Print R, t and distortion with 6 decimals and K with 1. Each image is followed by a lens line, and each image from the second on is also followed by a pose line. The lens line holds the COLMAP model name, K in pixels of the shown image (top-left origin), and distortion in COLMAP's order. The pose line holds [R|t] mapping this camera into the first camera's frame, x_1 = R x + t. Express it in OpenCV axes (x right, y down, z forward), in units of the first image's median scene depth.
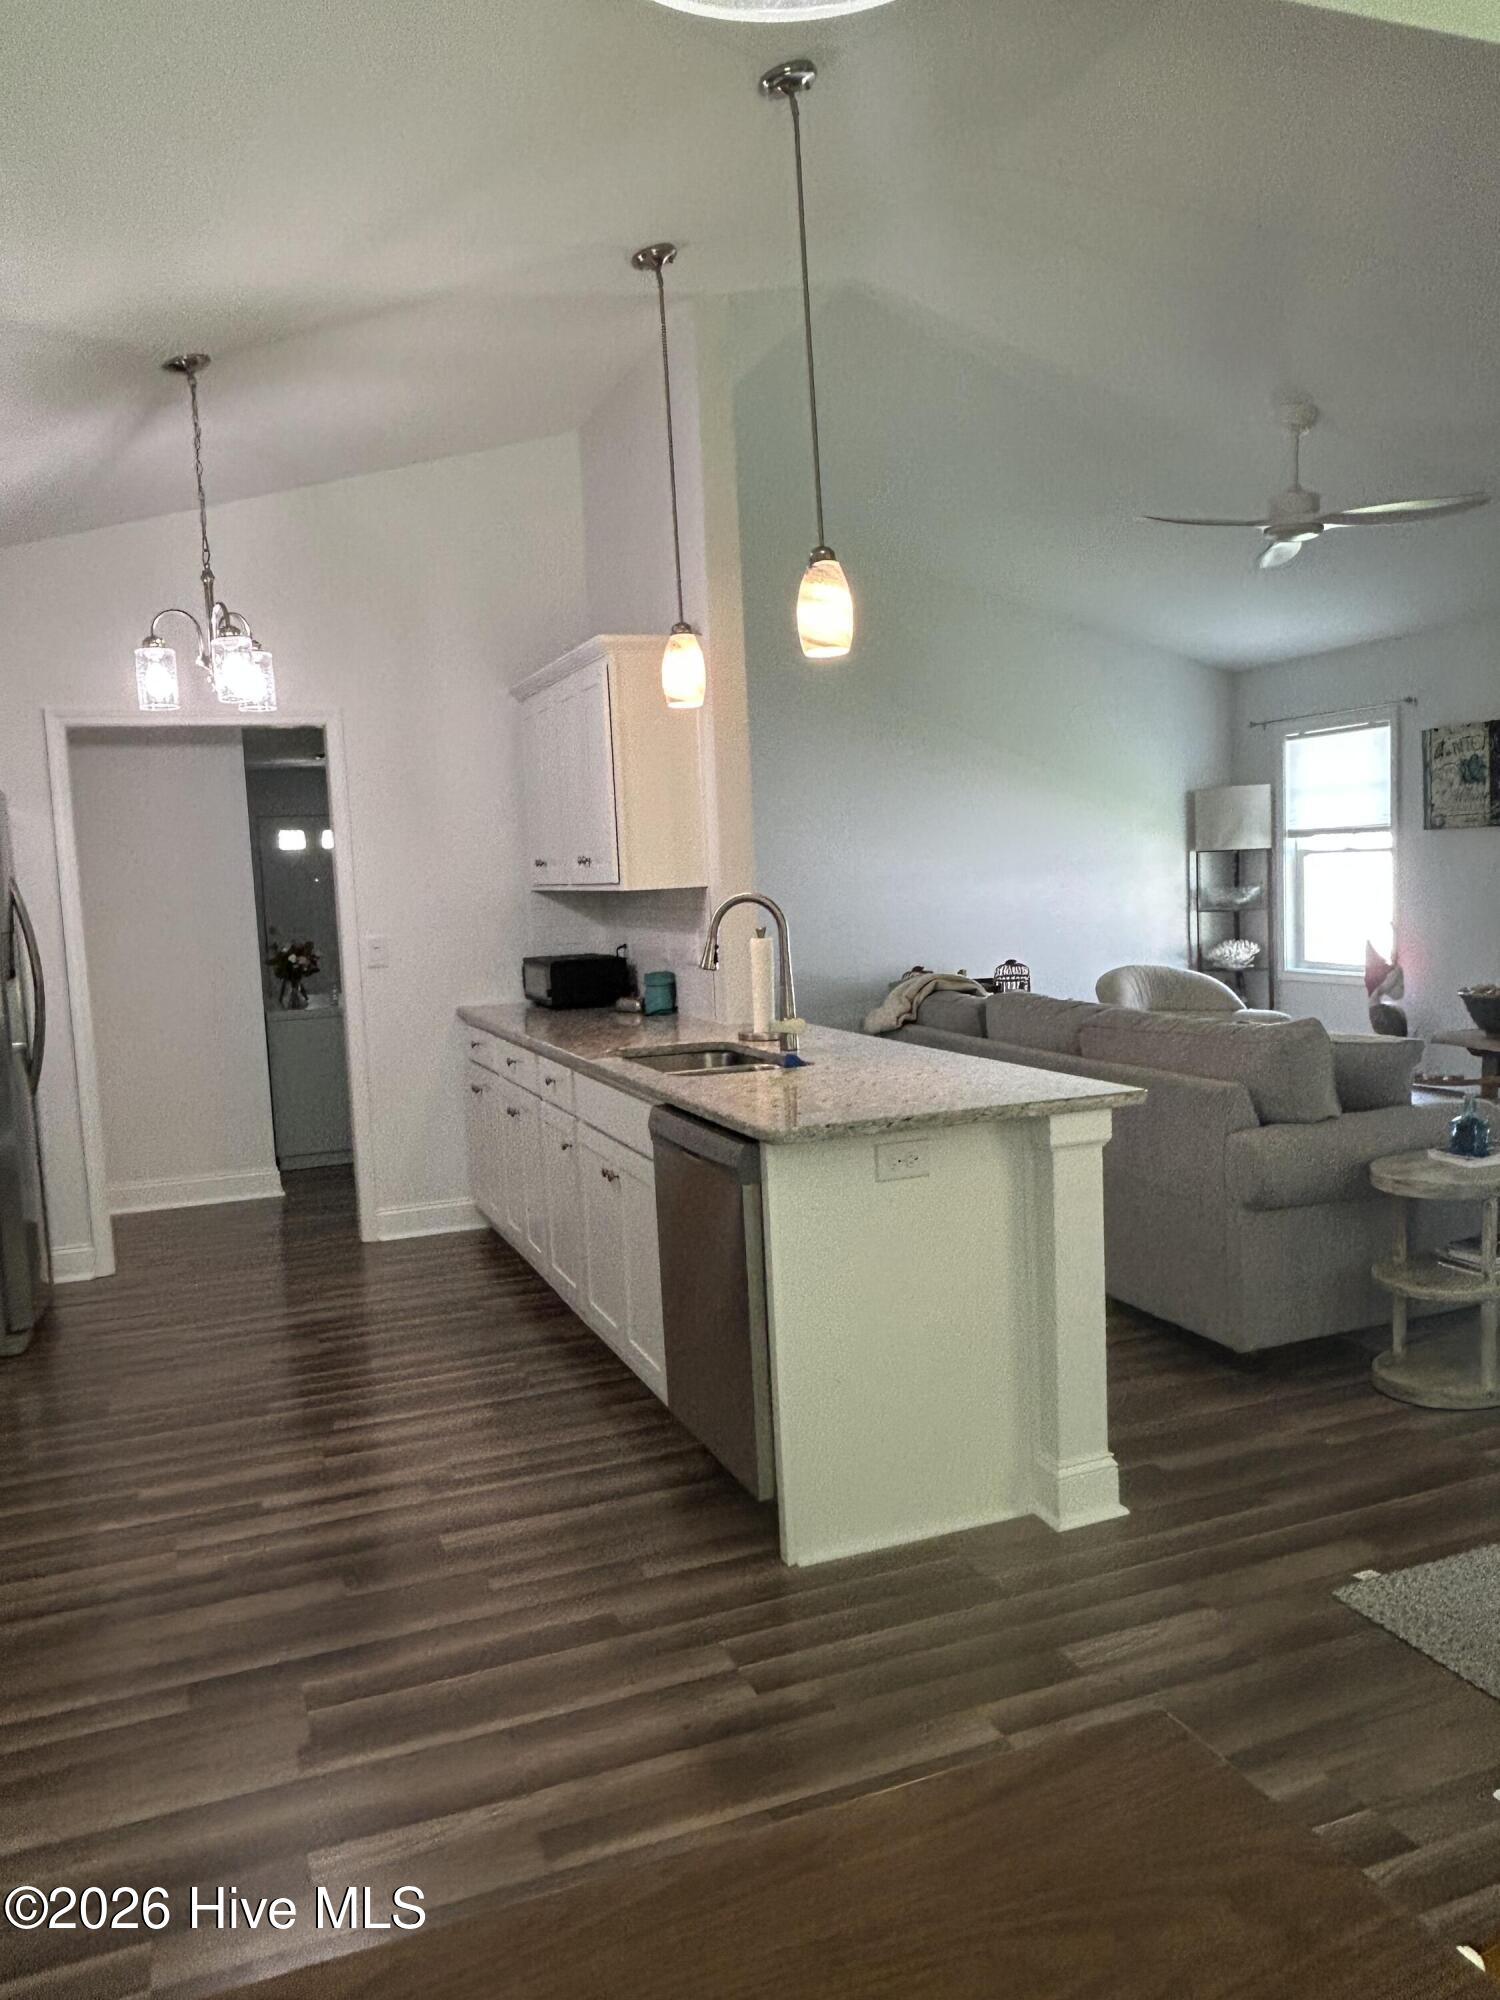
lens RADIAL K [[1462.9, 0, 751.8], [0, 1462.9, 1008.7], [0, 0, 1]] dist [0.014720, -0.038239]
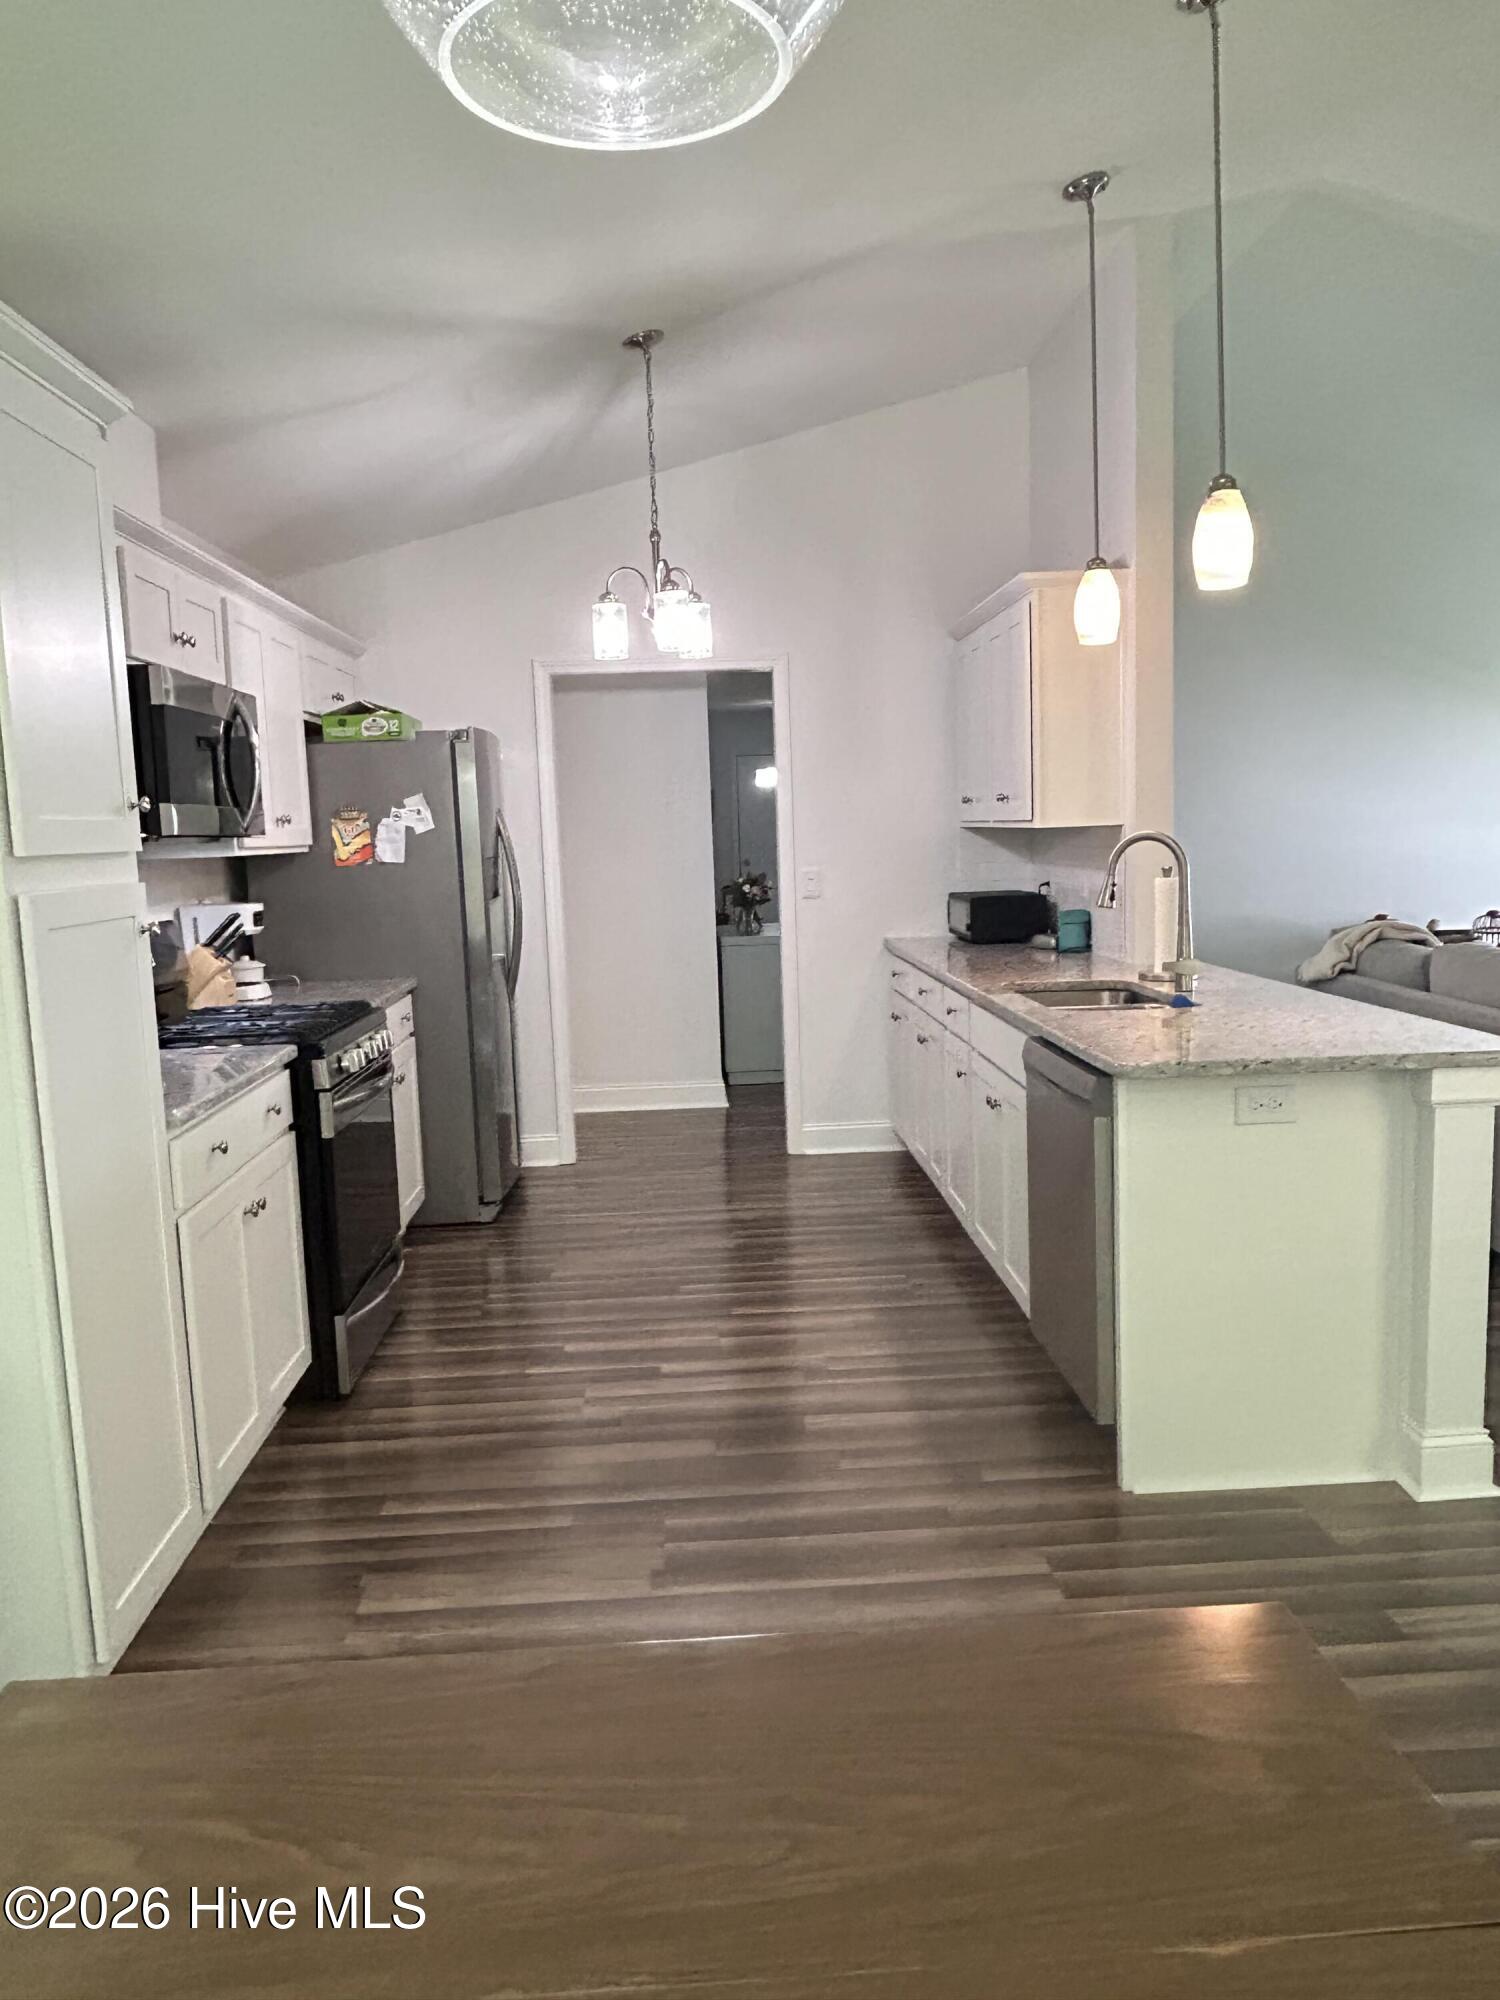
lens RADIAL K [[1462.9, 0, 751.8], [0, 1462.9, 1008.7], [0, 0, 1]] dist [0.014720, -0.038239]
pose [[0.946776, 0.052694, -0.317550, 0.051545], [-0.039419, 0.998065, 0.048090, 0.003179], [0.319470, -0.033013, 0.947021, -0.024219]]
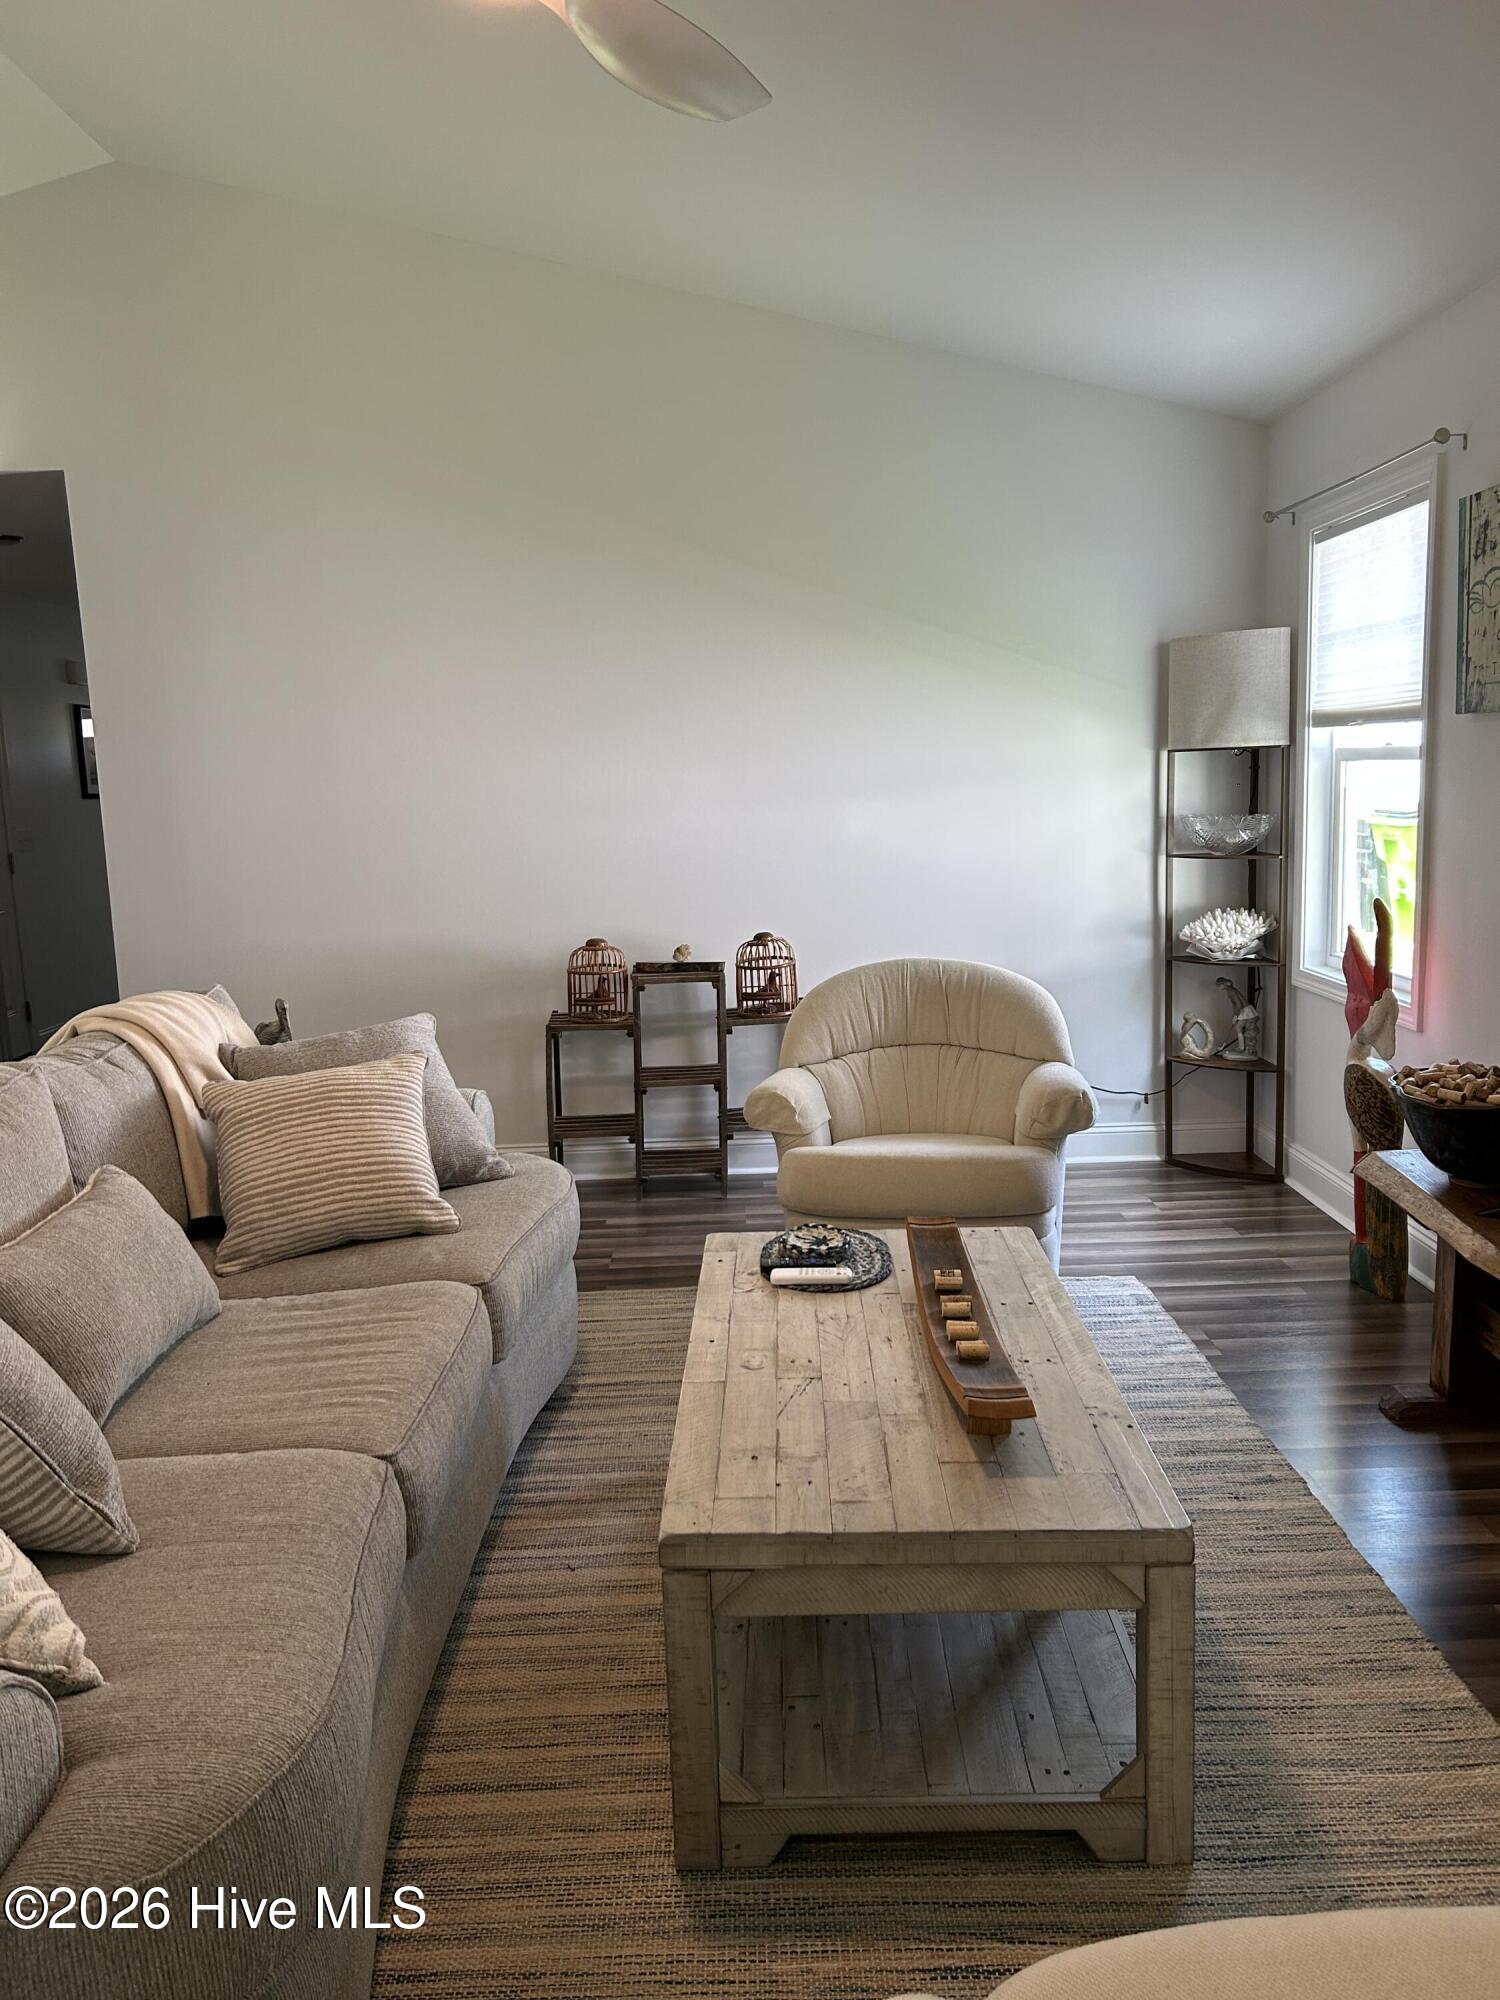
lens RADIAL K [[1485.2, 0, 750.0], [0, 1485.2, 1000.0], [0, 0, 1]] dist [0.008088, -0.000214]
pose [[0.921652, 0.069191, -0.381799, 0.654239], [-0.040725, 0.995787, 0.082153, -0.088777], [0.385875, -0.060168, 0.920587, 0.683323]]
